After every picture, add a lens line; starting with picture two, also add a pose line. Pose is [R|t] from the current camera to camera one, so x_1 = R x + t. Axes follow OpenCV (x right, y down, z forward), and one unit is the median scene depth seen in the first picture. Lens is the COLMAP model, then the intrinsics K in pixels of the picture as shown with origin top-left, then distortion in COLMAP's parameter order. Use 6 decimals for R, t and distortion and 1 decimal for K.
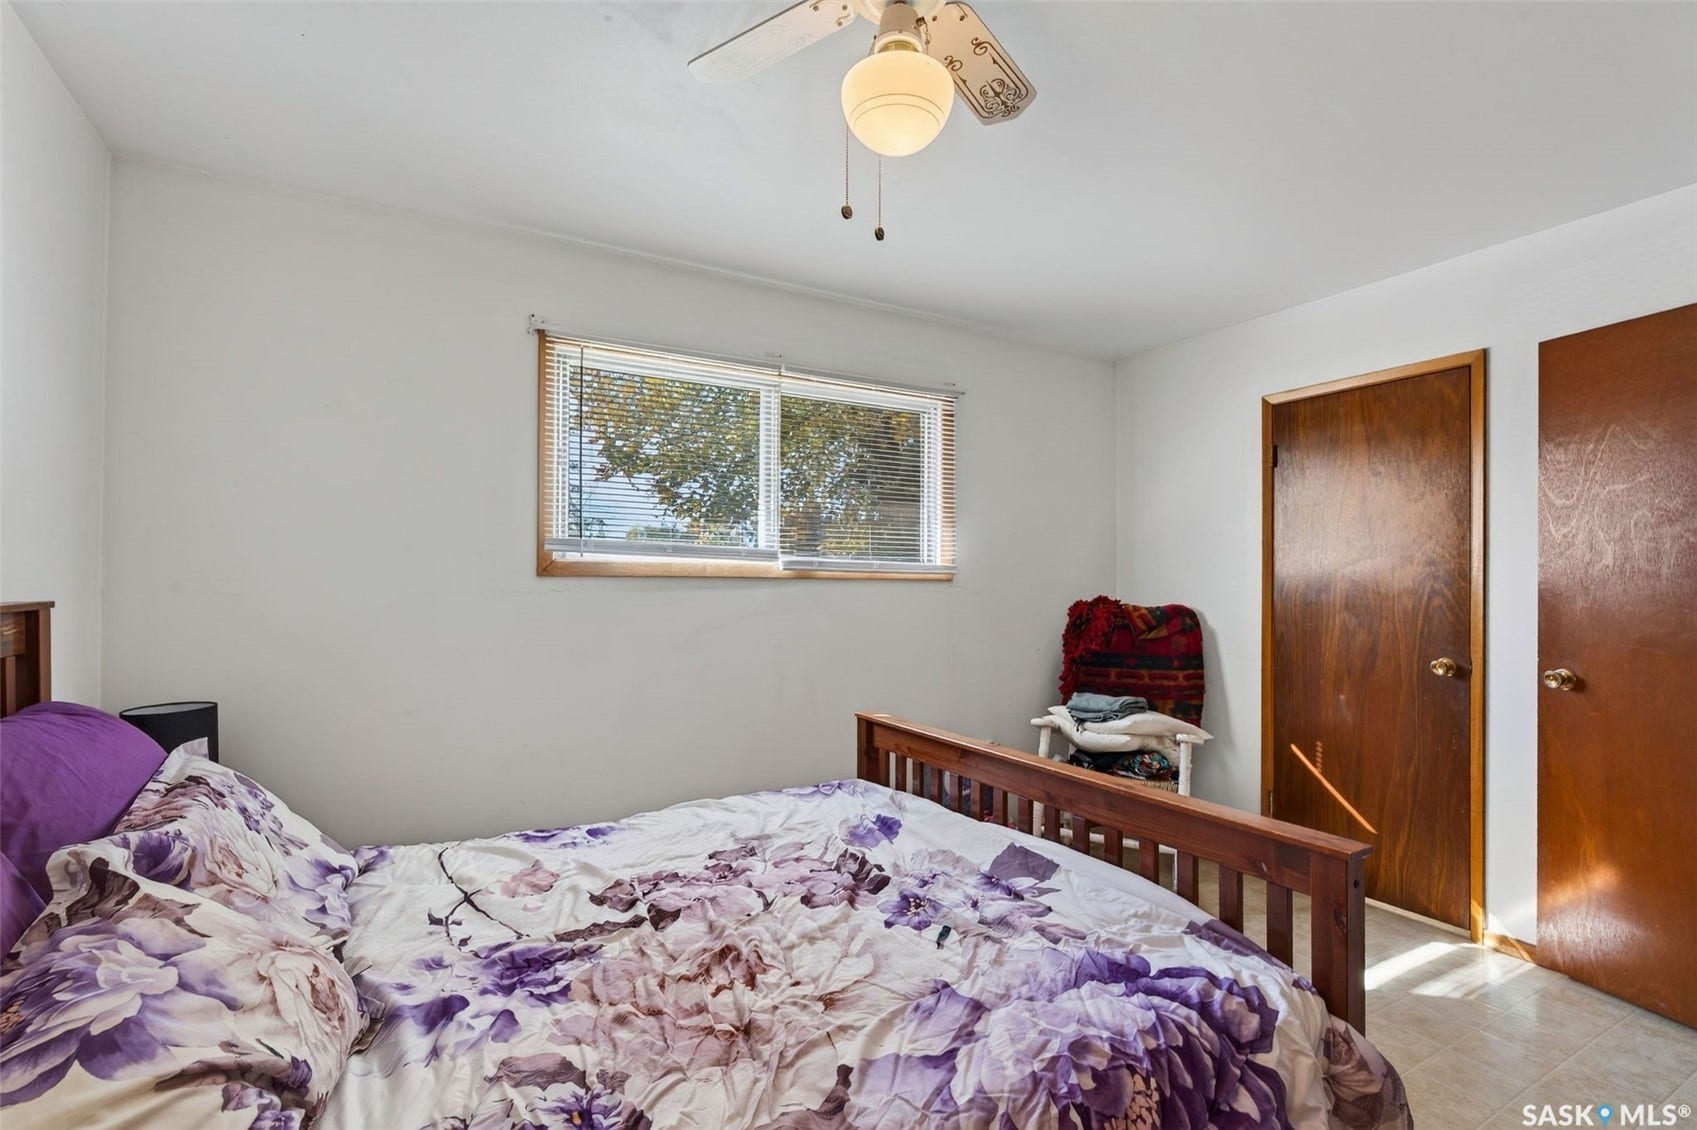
lens RADIAL K [[766.5, 0, 848.6], [0, 766.5, 573.5], [0, 0, 1]] dist [-0.000471, 0.000517]
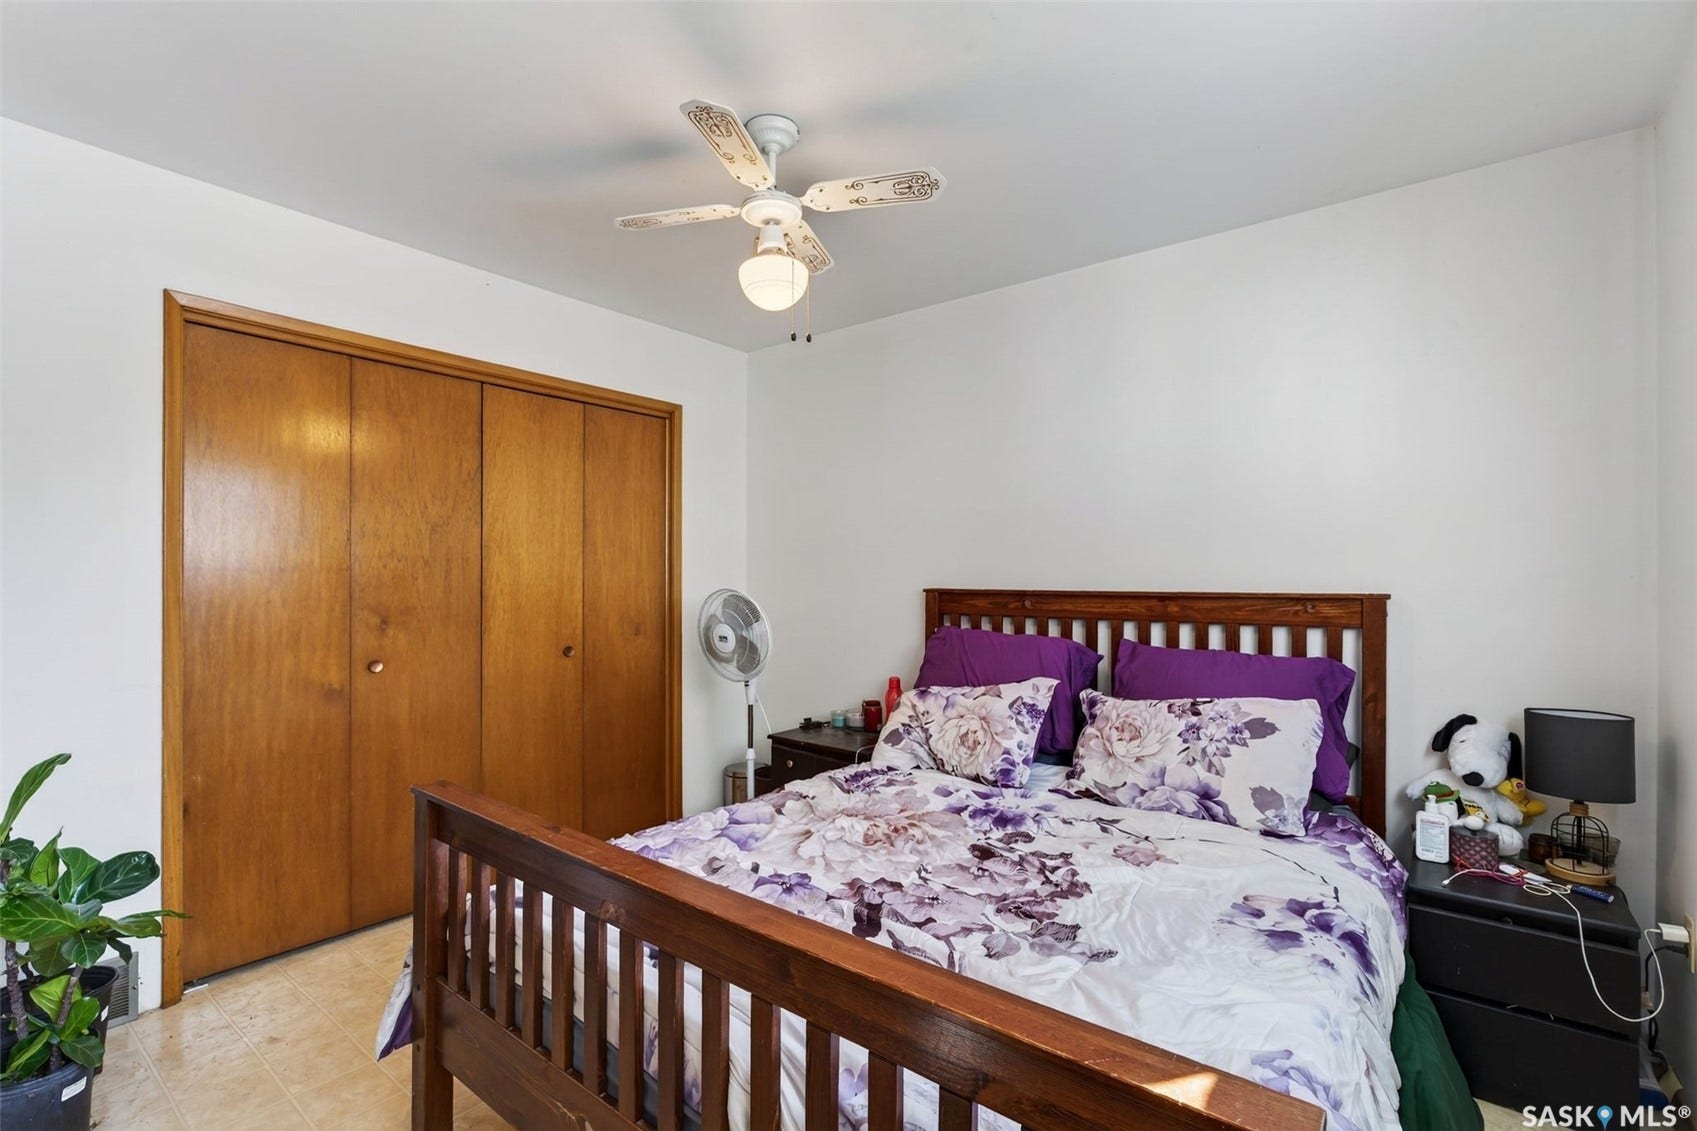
lens RADIAL K [[766.5, 0, 848.6], [0, 766.5, 574.0], [0, 0, 1]] dist [-0.000471, 0.000517]
pose [[-0.919942, -0.002531, -0.392045, 0.450430], [-0.002351, 0.999997, -0.000940, 0.002768], [0.392046, 0.000057, -0.919945, 2.102510]]
